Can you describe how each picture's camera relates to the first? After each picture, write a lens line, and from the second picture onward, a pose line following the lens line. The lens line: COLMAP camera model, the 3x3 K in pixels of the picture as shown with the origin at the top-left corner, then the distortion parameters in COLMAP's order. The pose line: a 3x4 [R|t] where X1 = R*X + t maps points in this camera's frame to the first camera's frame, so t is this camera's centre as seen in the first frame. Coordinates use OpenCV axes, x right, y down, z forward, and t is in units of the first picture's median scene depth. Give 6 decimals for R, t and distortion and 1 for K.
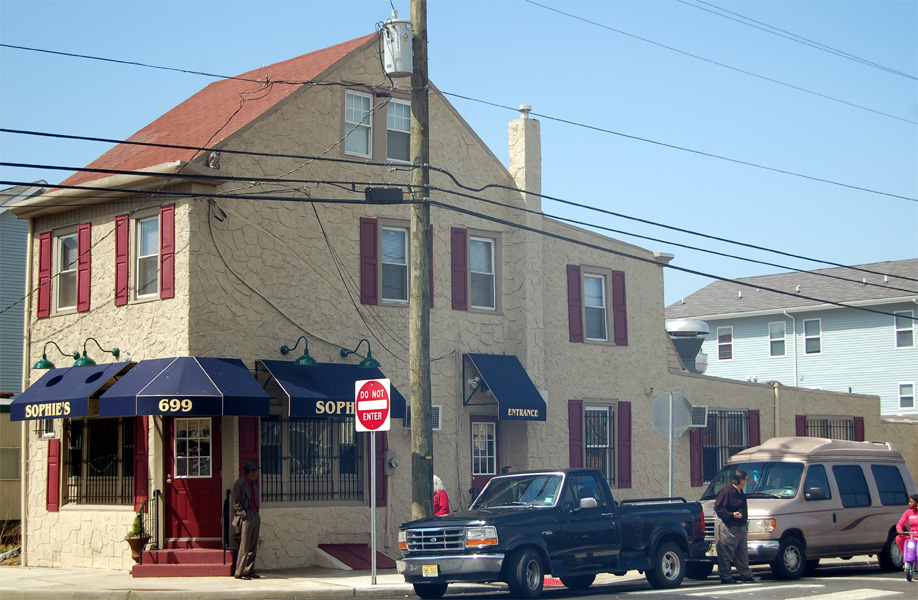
lens RADIAL K [[1612.0, 0, 459.0], [0, 1612.0, 300.0], [0, 0, 1]] dist [-0.021208, -0.291991]
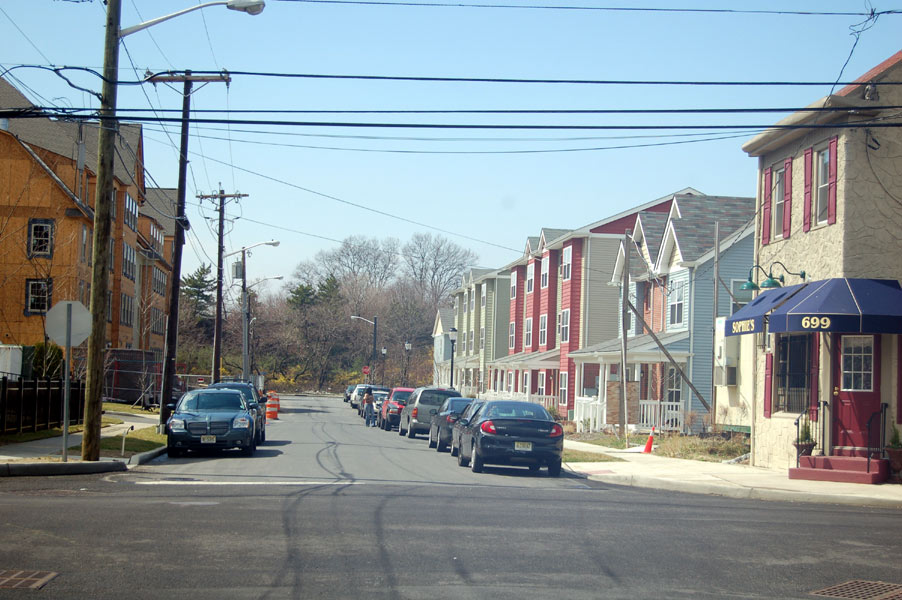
lens RADIAL K [[1474.4, 0, 451.0], [0, 1474.4, 300.0], [0, 0, 1]] dist [-0.020830, -0.059300]
pose [[0.798932, 0.005052, -0.601400, 0.207519], [0.021944, 0.999054, 0.037543, 0.007213], [0.601021, -0.043191, 0.798065, 0.059874]]
